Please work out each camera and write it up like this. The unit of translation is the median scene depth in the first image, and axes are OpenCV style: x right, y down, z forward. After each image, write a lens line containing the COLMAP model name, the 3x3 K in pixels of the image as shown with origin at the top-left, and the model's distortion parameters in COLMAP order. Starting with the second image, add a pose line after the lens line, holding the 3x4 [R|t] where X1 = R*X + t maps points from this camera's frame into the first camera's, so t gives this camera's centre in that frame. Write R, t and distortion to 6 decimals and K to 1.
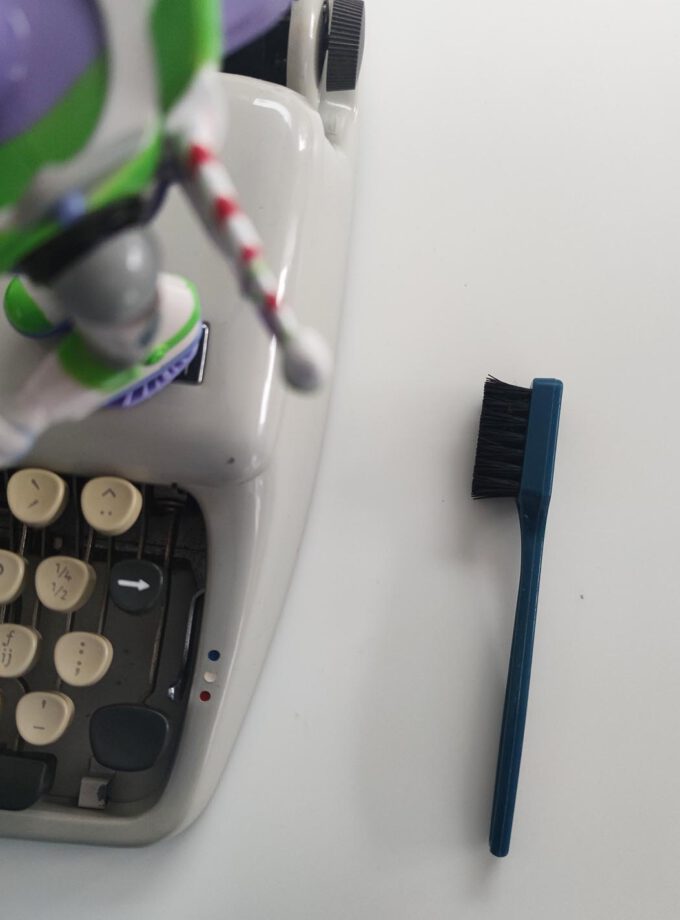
lens RADIAL K [[959.2, 0, 353.6], [0, 959.2, 454.8], [0, 0, 1]] dist [-0.029658, 0.000000]
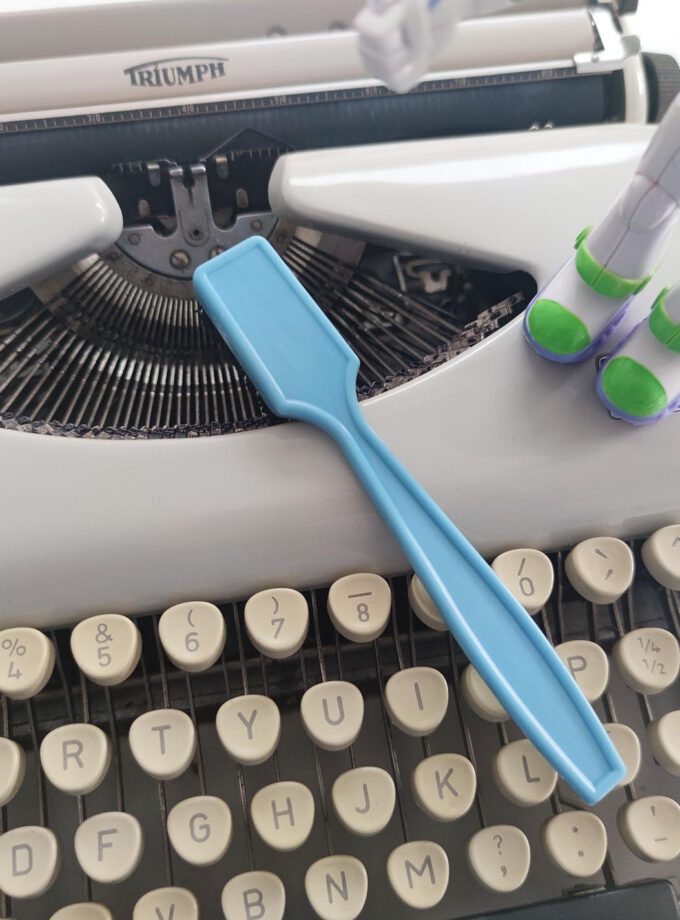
lens RADIAL K [[959.2, 0, 342.3], [0, 959.2, 464.7], [0, 0, 1]] dist [-0.029658, 0.000000]
pose [[0.960638, -0.253262, 0.114158, -0.614011], [0.271130, 0.944268, -0.186673, 0.051243], [-0.060519, 0.210277, 0.975767, 0.115148]]
